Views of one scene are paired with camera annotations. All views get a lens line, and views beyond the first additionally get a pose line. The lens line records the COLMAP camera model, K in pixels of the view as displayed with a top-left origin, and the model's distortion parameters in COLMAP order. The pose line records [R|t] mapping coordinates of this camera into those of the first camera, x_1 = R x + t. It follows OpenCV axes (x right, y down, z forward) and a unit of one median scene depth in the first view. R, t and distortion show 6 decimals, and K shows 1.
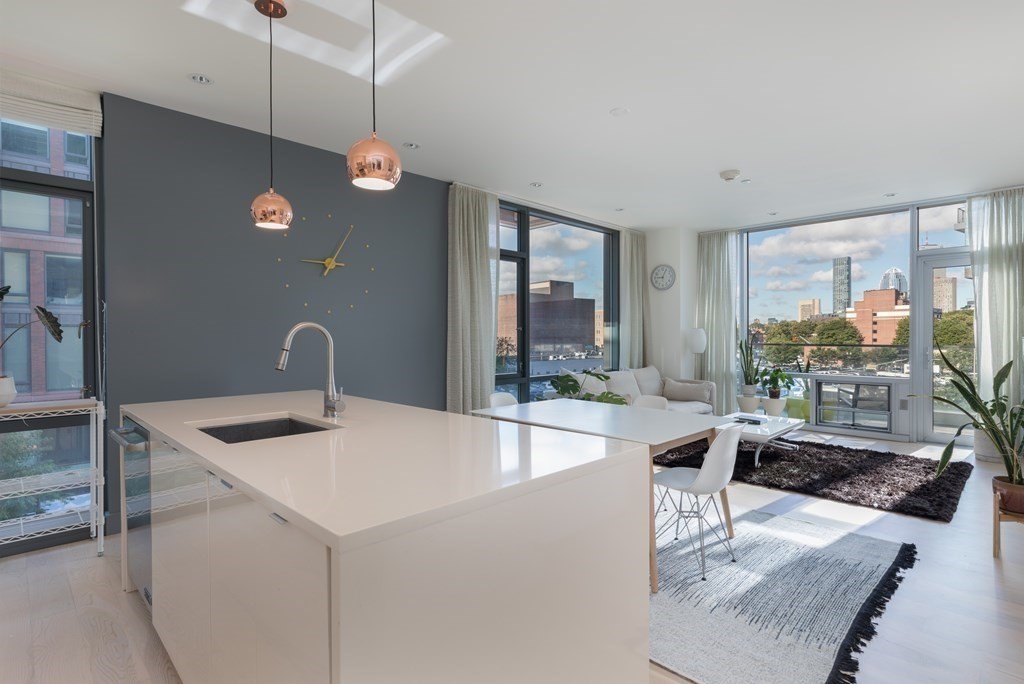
lens RADIAL K [[506.7, 0, 514.0], [0, 506.7, 340.5], [0, 0, 1]] dist [-0.000414, -0.000020]
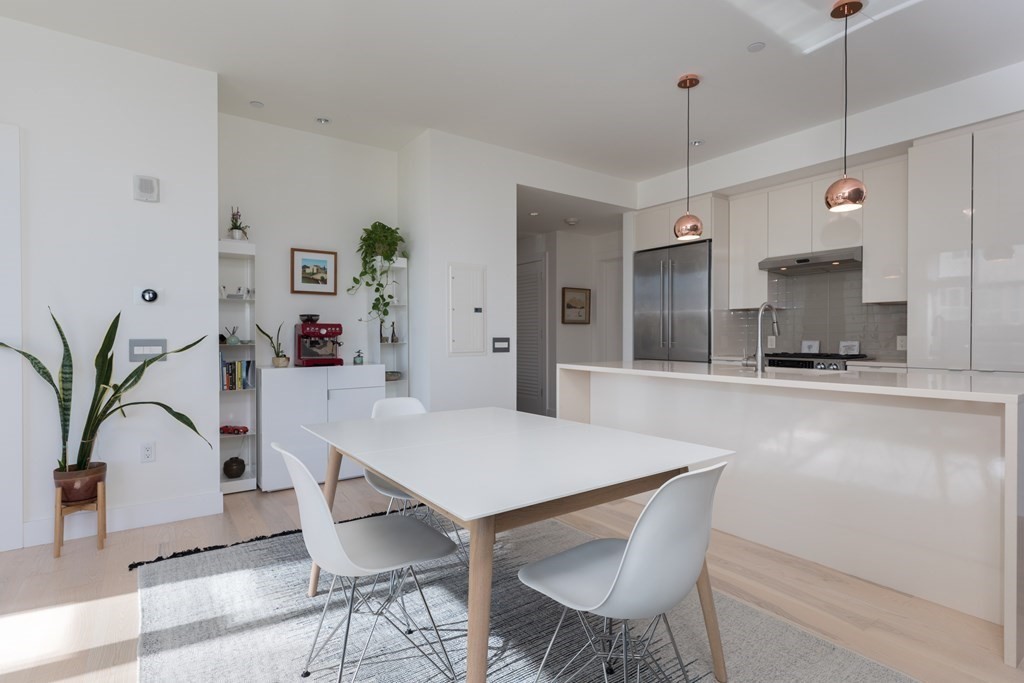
lens RADIAL K [[506.7, 0, 514.0], [0, 506.7, 340.0], [0, 0, 1]] dist [-0.000414, -0.000020]
pose [[-0.987533, 0.003541, 0.157370, 0.026527], [0.006059, 0.999861, 0.015524, 0.017454], [-0.157294, 0.016284, -0.987418, 1.004166]]
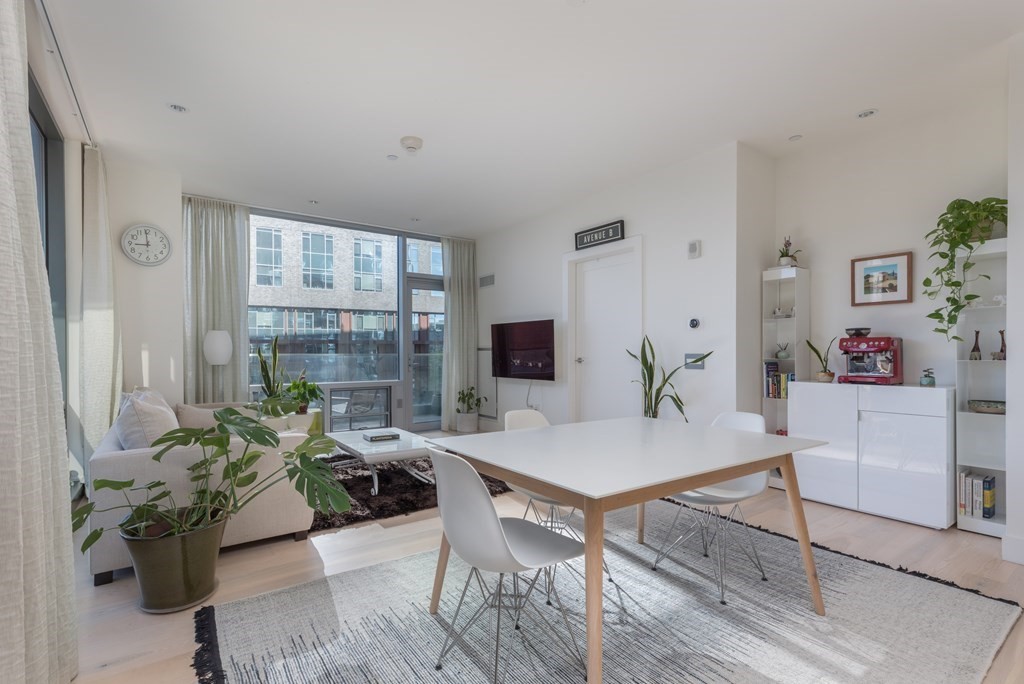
lens RADIAL K [[479.7, 0, 495.5], [0, 479.7, 353.3], [0, 0, 1]] dist [0.001938, 0.000257]
pose [[0.177617, 0.001433, 0.984099, -0.307720], [0.009901, 0.999946, -0.003243, 0.021601], [-0.984050, 0.010320, 0.177593, 0.678242]]
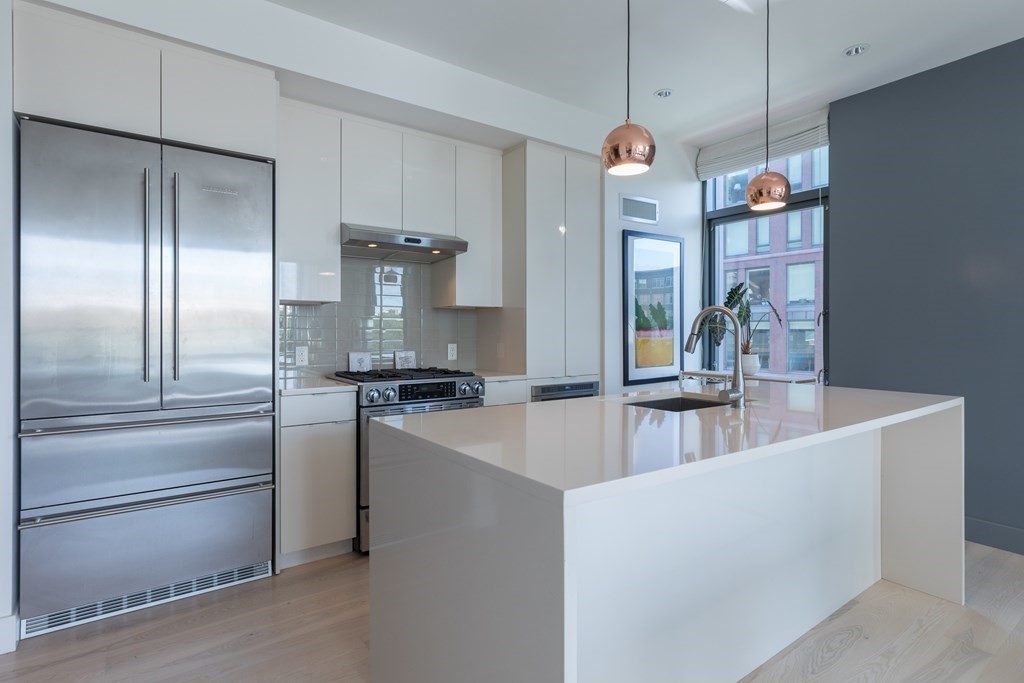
lens RADIAL K [[513.8, 0, 509.0], [0, 513.8, 332.2], [0, 0, 1]] dist [0.001825, 0.000615]
pose [[-0.170283, 0.004671, -0.985384, 0.259964], [-0.007053, 0.999957, 0.005959, 0.004767], [0.985370, 0.007965, -0.170243, 0.312102]]
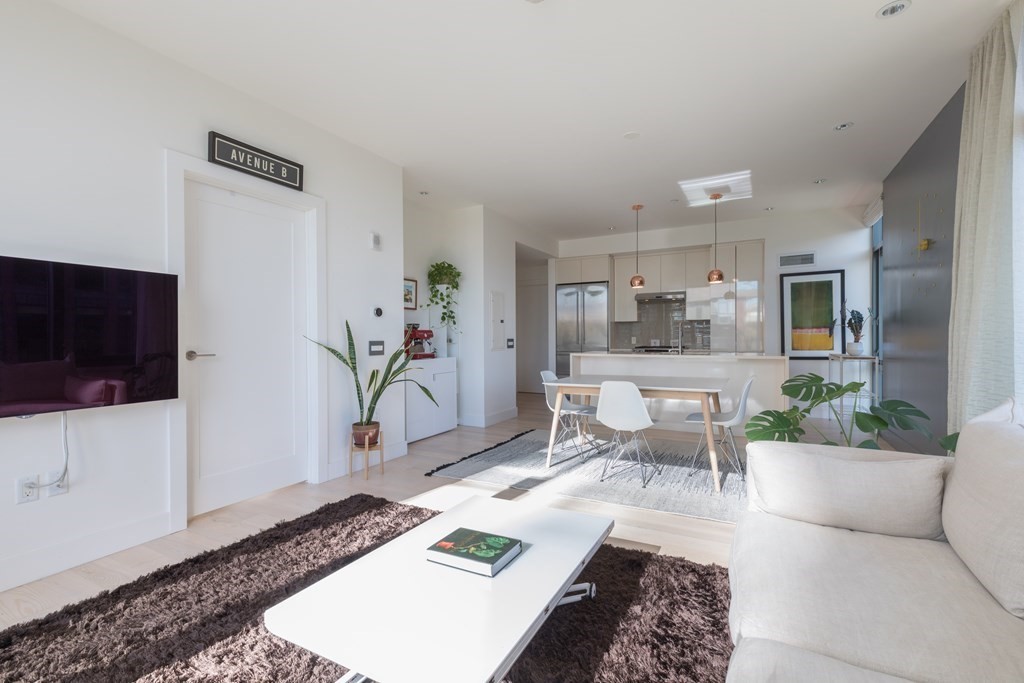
lens RADIAL K [[456.1, 0, 512.0], [0, 456.1, 341.5], [0, 0, 1]] dist [0.005504, 0.000682]
pose [[-0.955442, 0.012249, -0.294925, 0.543643], [0.006597, 0.999775, 0.020152, 0.009441], [0.295105, 0.017308, -0.955308, 1.325642]]
